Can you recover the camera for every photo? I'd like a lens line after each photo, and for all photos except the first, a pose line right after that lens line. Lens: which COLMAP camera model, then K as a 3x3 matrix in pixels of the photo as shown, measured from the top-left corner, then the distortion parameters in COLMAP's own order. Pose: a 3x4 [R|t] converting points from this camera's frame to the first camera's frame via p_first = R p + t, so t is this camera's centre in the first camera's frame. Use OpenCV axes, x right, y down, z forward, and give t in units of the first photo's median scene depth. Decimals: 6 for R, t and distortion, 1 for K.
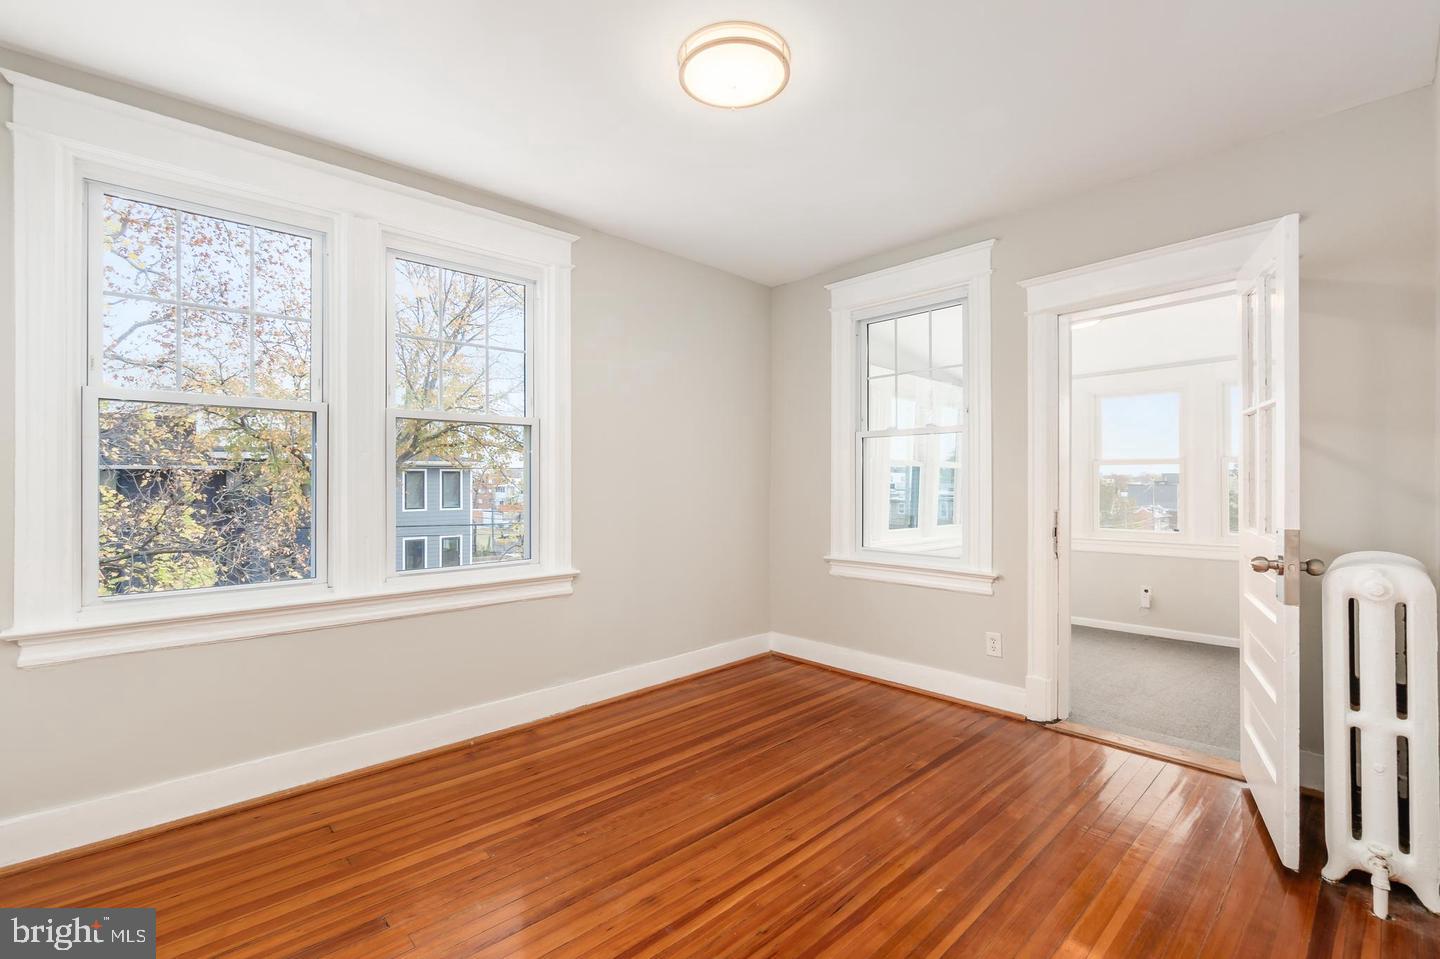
lens RADIAL K [[625.2, 0, 718.3], [0, 625.2, 480.2], [0, 0, 1]] dist [0.000090, -0.000024]
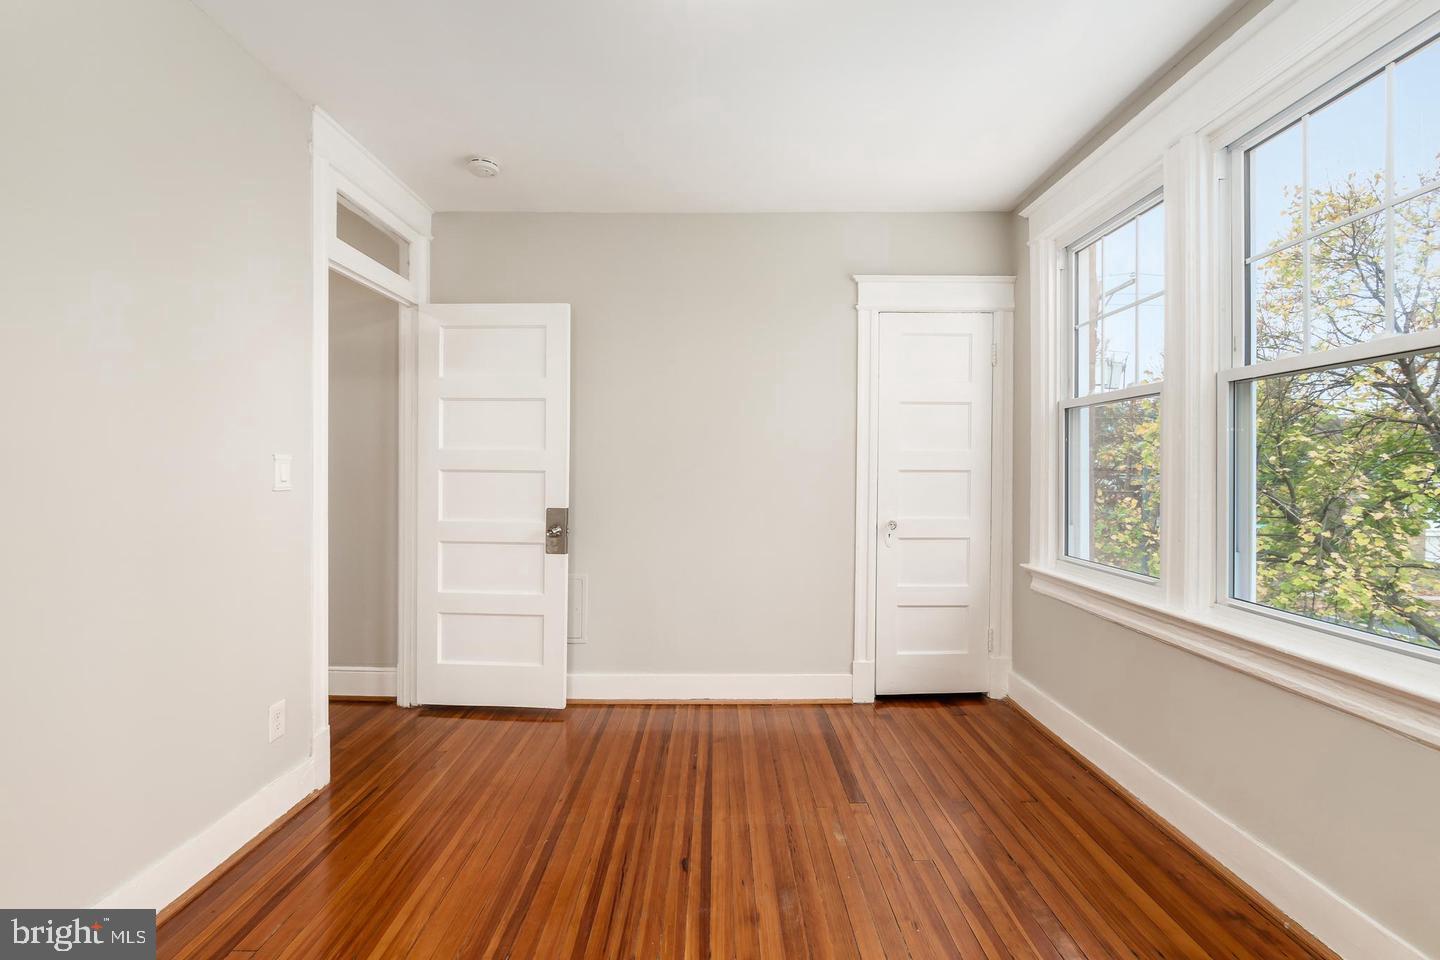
lens RADIAL K [[625.2, 0, 718.4], [0, 625.2, 473.4], [0, 0, 1]] dist [0.000090, -0.000024]
pose [[-0.680183, -0.003017, -0.733036, 0.419176], [0.001006, 0.999987, -0.005050, 0.008280], [0.733042, -0.004172, -0.680171, 1.095187]]
